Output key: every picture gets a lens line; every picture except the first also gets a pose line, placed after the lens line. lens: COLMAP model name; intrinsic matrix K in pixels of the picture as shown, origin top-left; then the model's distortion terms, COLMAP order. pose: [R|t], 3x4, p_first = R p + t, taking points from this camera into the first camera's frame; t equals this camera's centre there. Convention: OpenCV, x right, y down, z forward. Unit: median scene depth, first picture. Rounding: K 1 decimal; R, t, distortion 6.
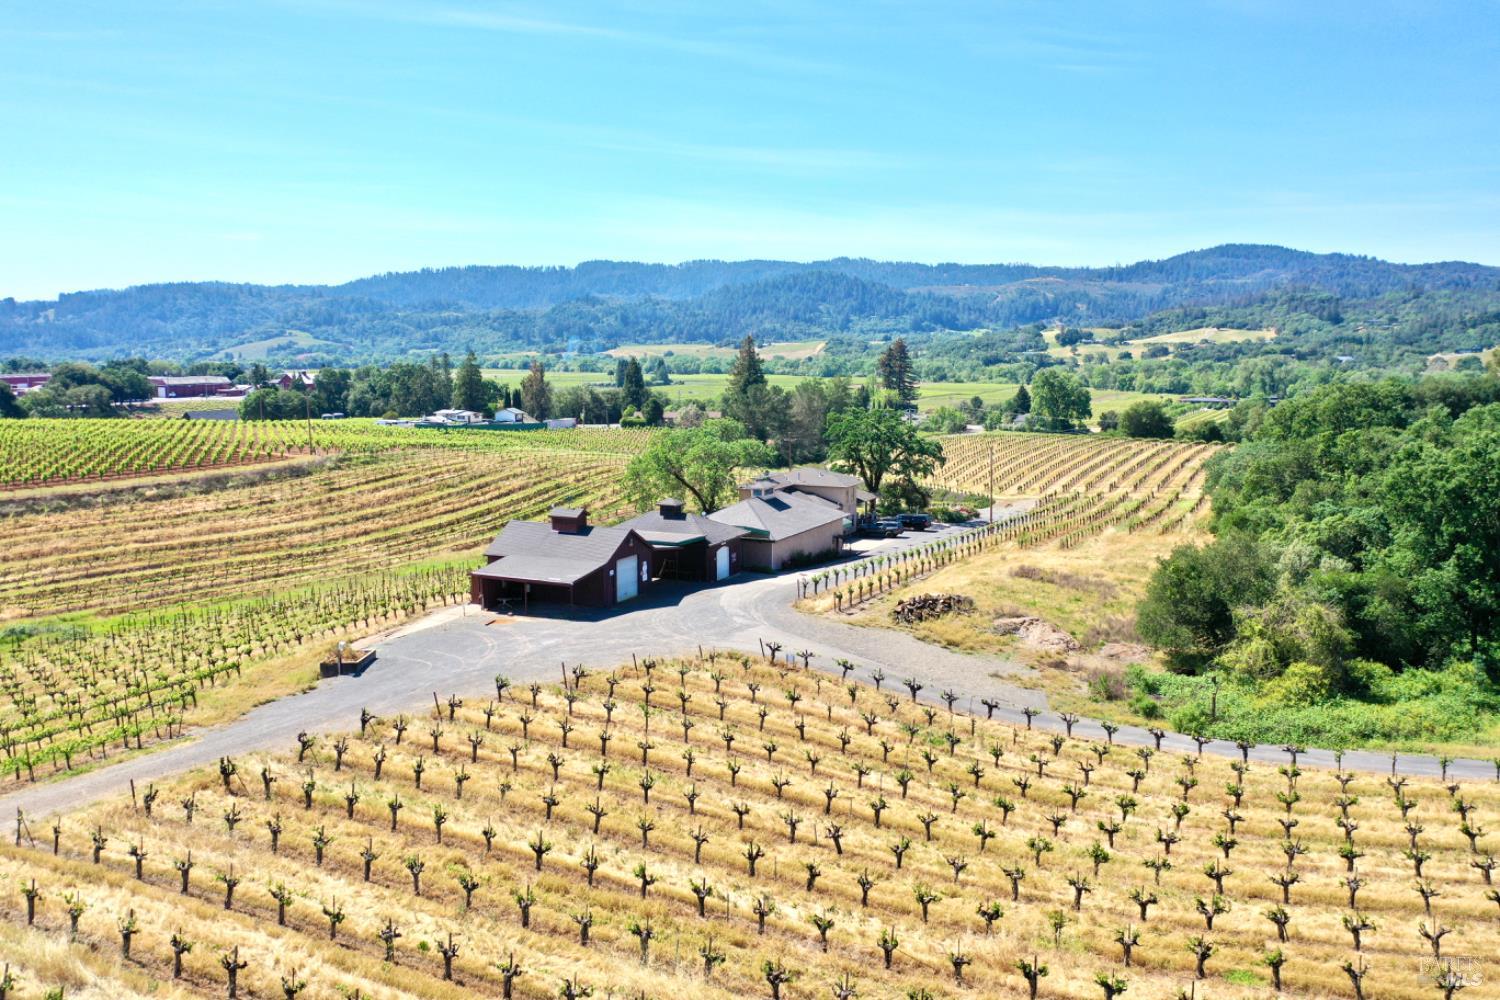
lens RADIAL K [[1191.3, 0, 748.2], [0, 1191.3, 492.6], [0, 0, 1]] dist [0.002561, -0.004159]
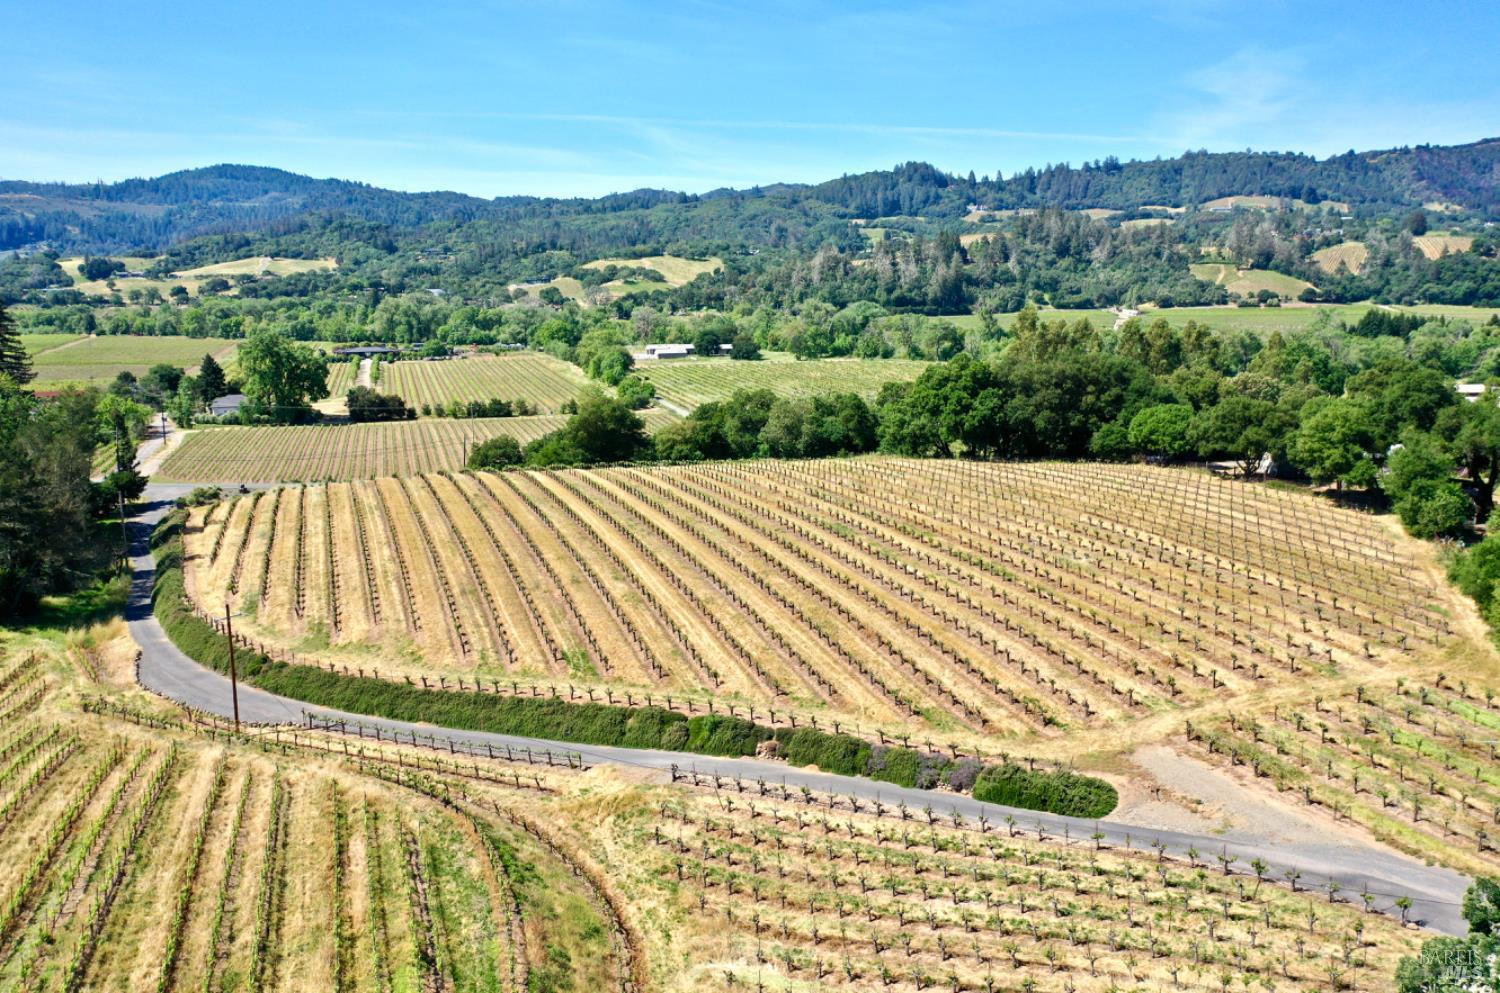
lens RADIAL K [[1224.4, 0, 727.2], [0, 1224.4, 469.2], [0, 0, 1]] dist [-0.002721, -0.002374]
pose [[0.715941, -0.120576, 0.687669, -0.055873], [0.094157, 0.992650, 0.076023, -0.051138], [-0.691782, 0.010321, 0.722033, 0.282834]]
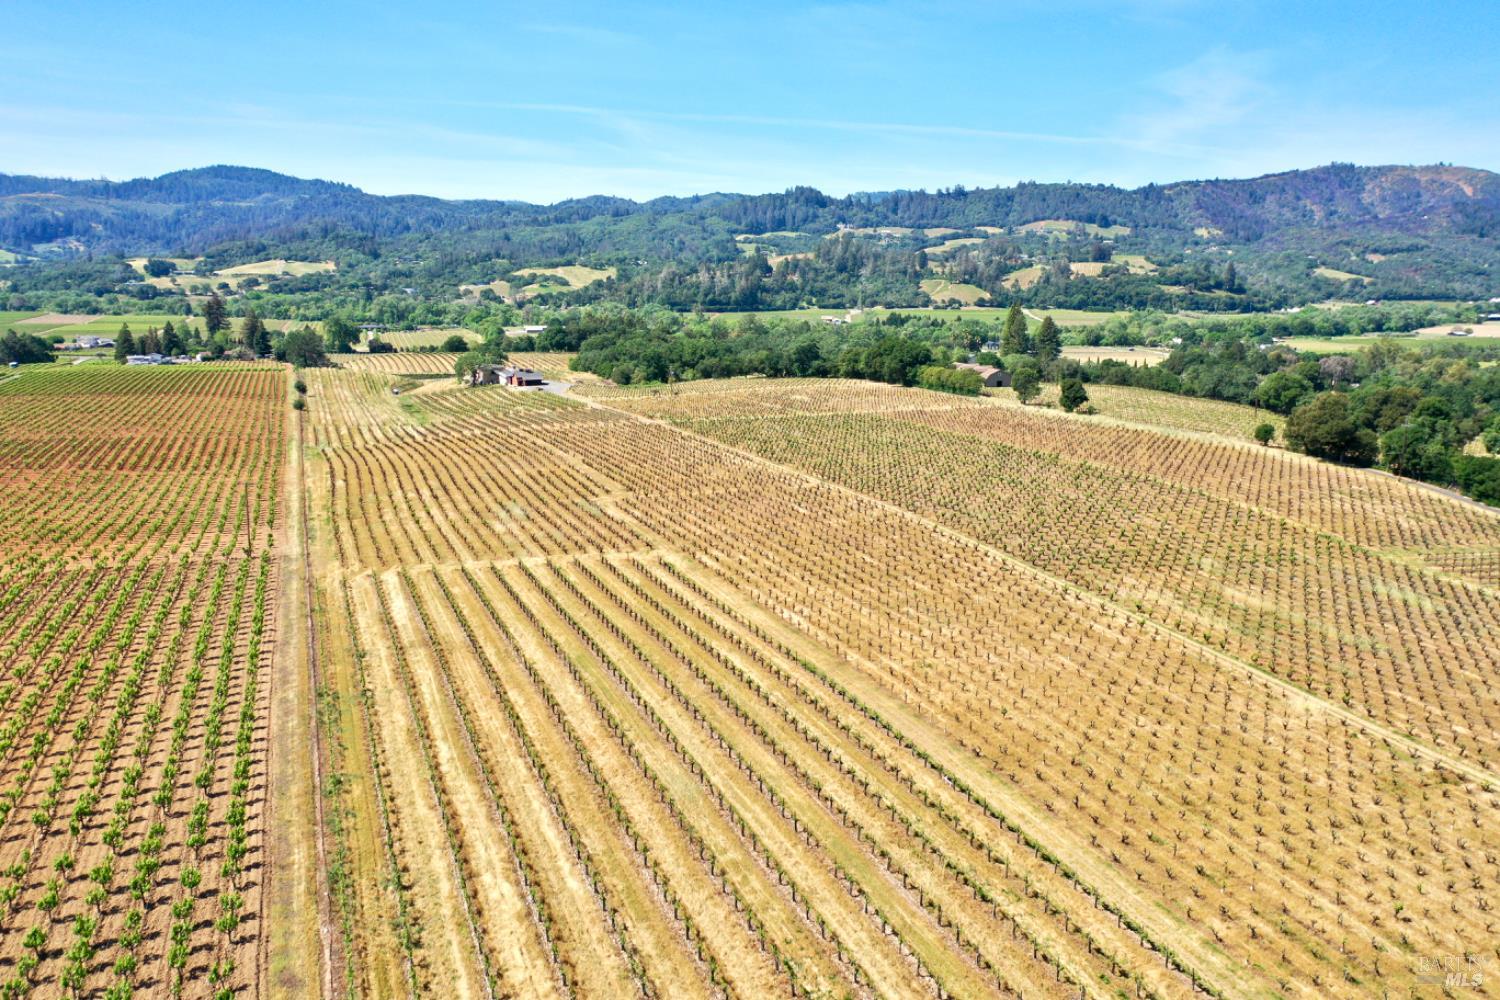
lens RADIAL K [[1191.3, 0, 748.2], [0, 1191.3, 492.6], [0, 0, 1]] dist [0.002561, -0.004159]
pose [[0.688179, -0.134362, 0.712992, -0.569189], [0.081462, 0.990798, 0.108087, 0.011136], [-0.720954, -0.016301, 0.692792, -0.589379]]
